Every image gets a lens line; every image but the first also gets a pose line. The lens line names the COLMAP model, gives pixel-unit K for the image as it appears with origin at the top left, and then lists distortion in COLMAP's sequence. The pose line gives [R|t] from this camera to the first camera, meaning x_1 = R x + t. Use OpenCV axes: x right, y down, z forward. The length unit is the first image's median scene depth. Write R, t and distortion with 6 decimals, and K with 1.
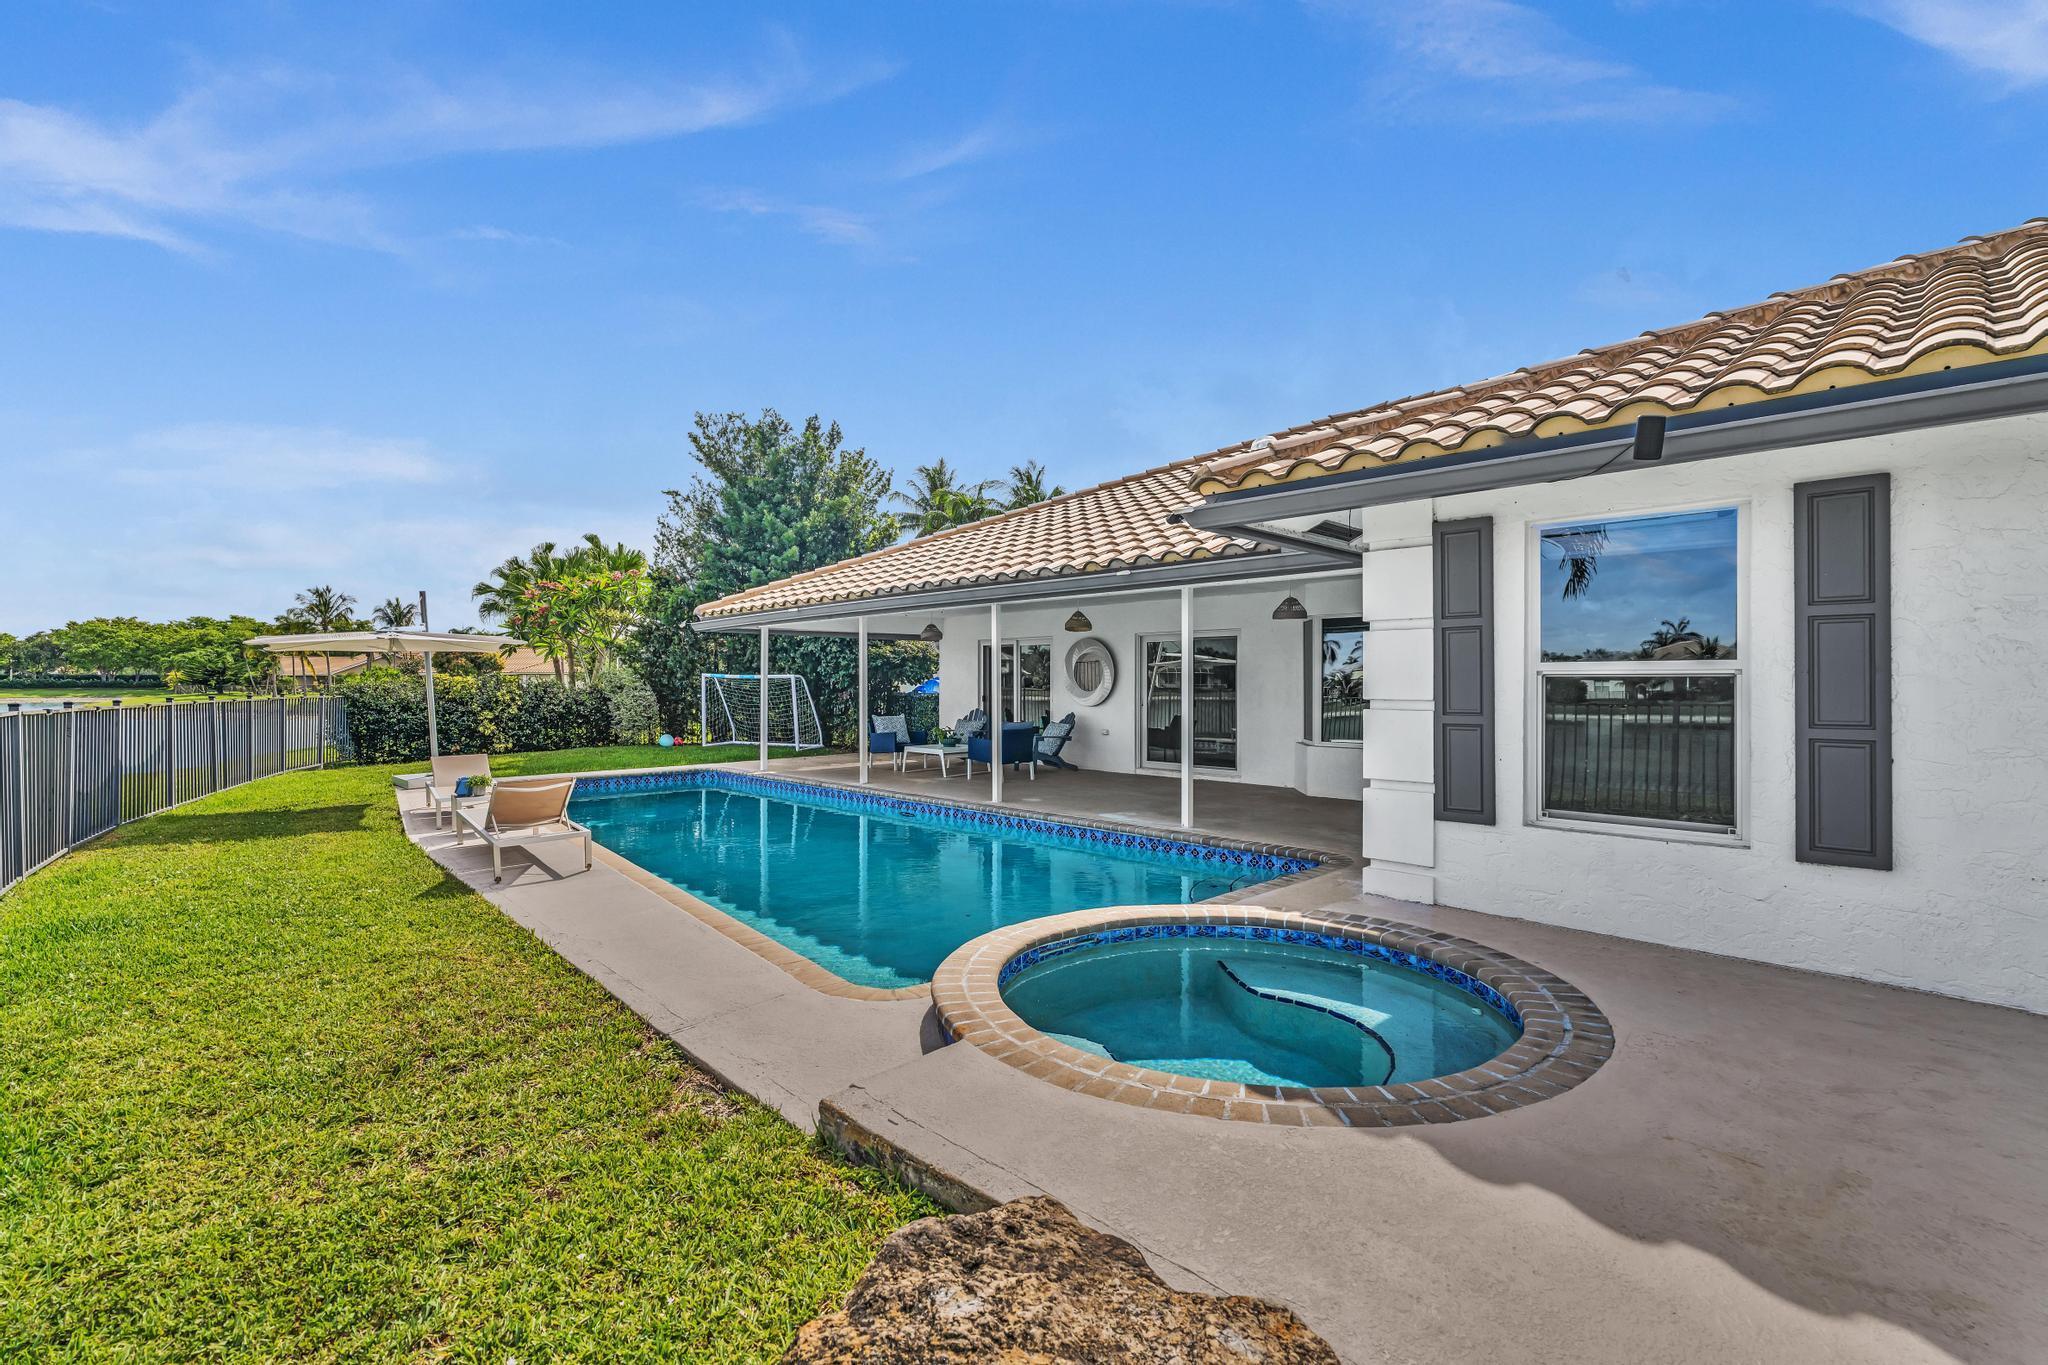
lens RADIAL K [[921.0, 0, 1018.2], [0, 921.0, 680.7], [0, 0, 1]] dist [-0.002563, -0.000281]
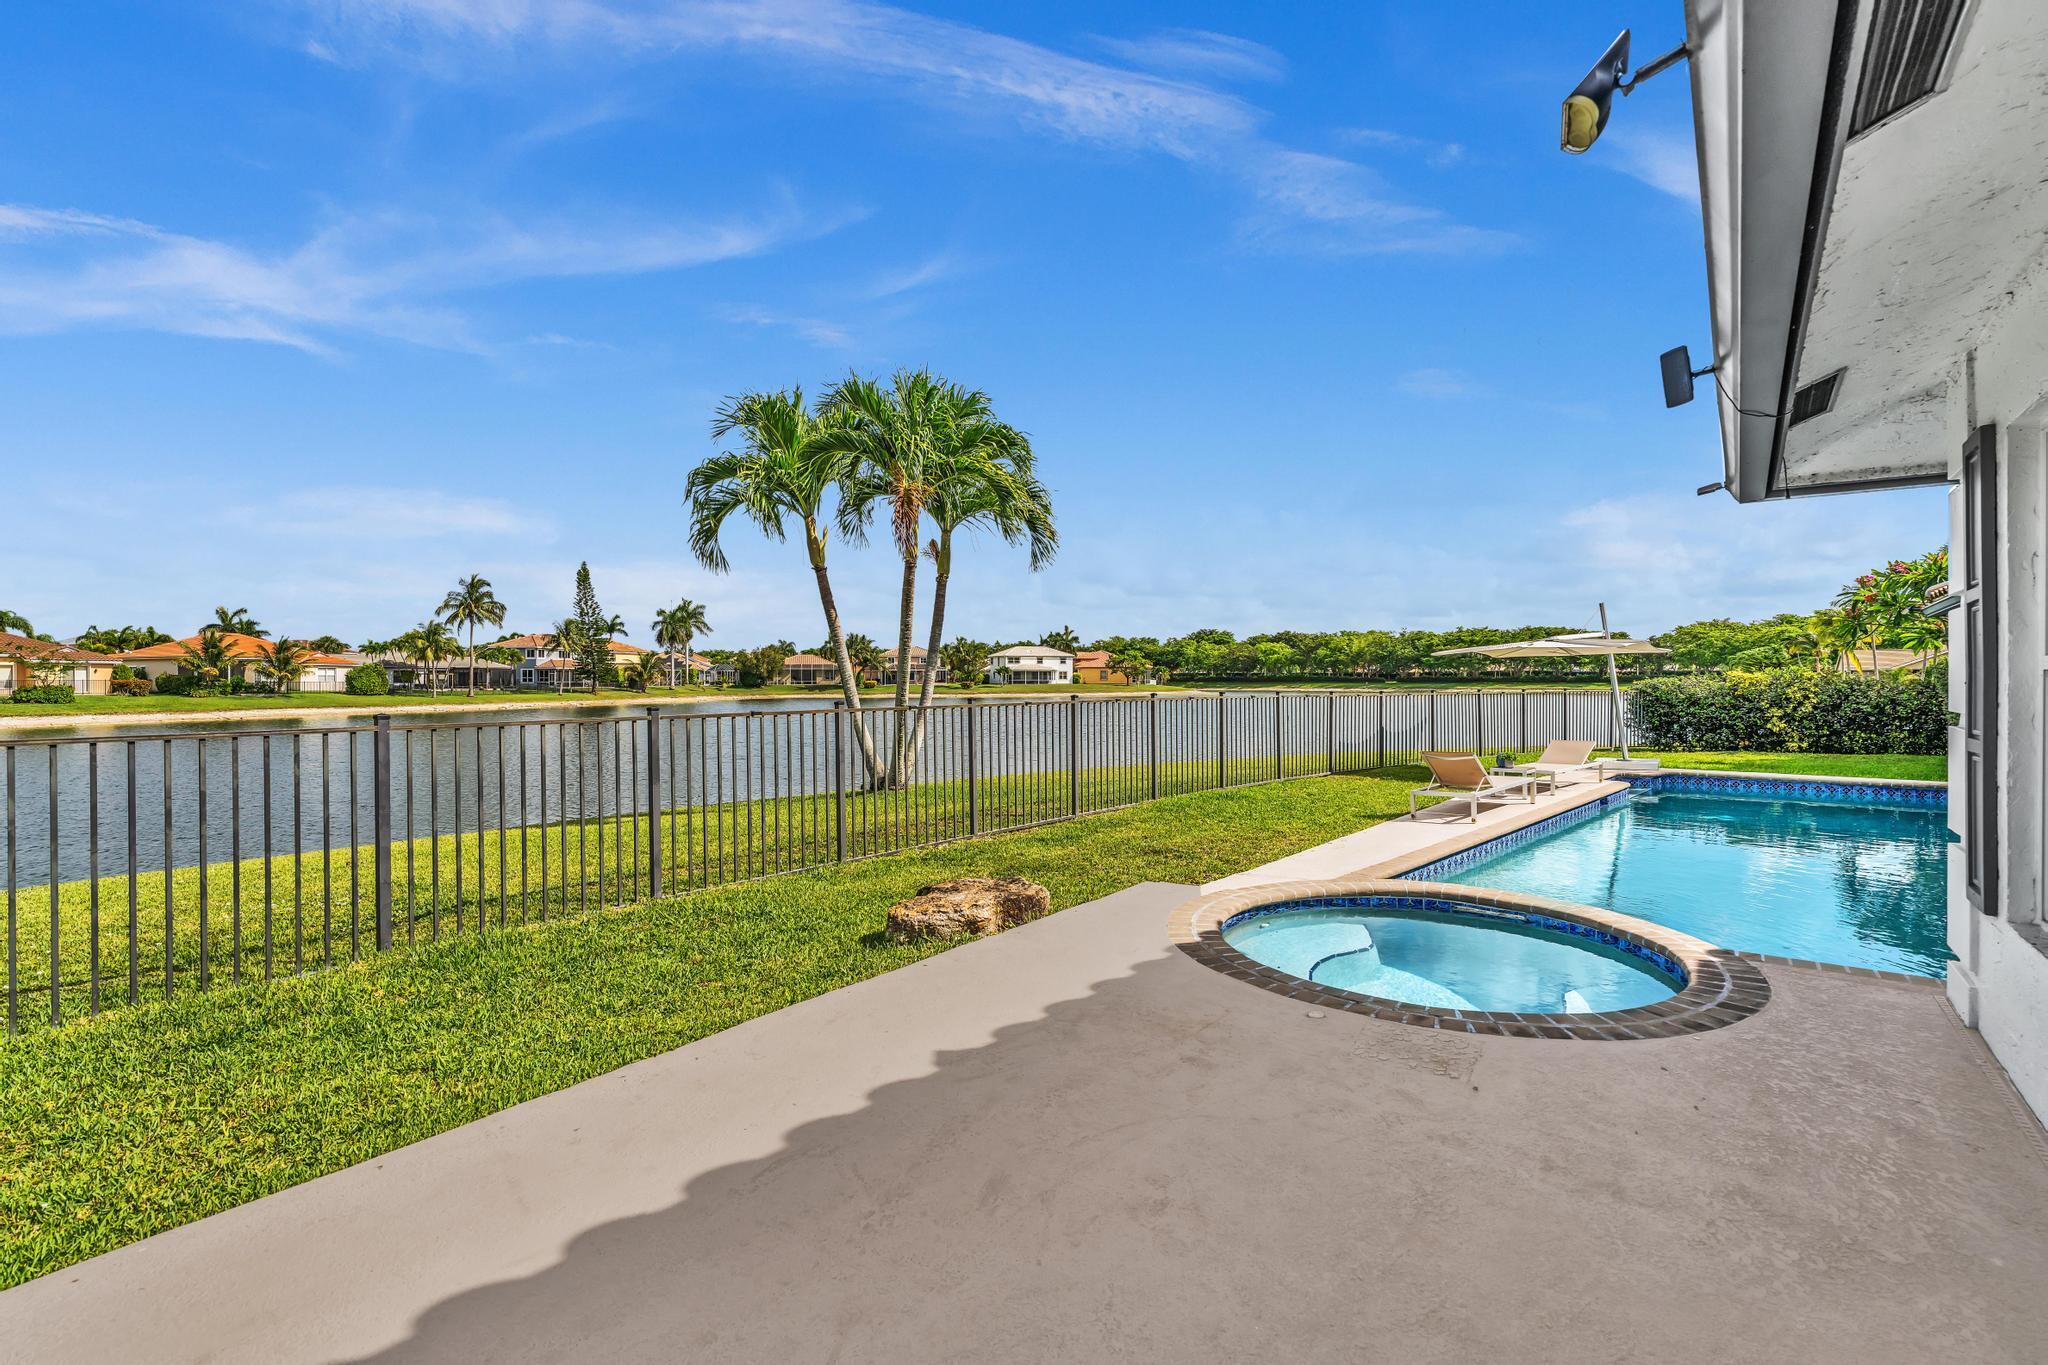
lens RADIAL K [[921.0, 0, 1018.2], [0, 921.0, 680.7], [0, 0, 1]] dist [-0.002563, -0.000281]
pose [[0.118254, 0.001981, -0.992981, 0.410357], [0.004279, 0.999988, 0.002505, -0.003301], [0.992974, -0.004545, 0.118244, 0.101241]]
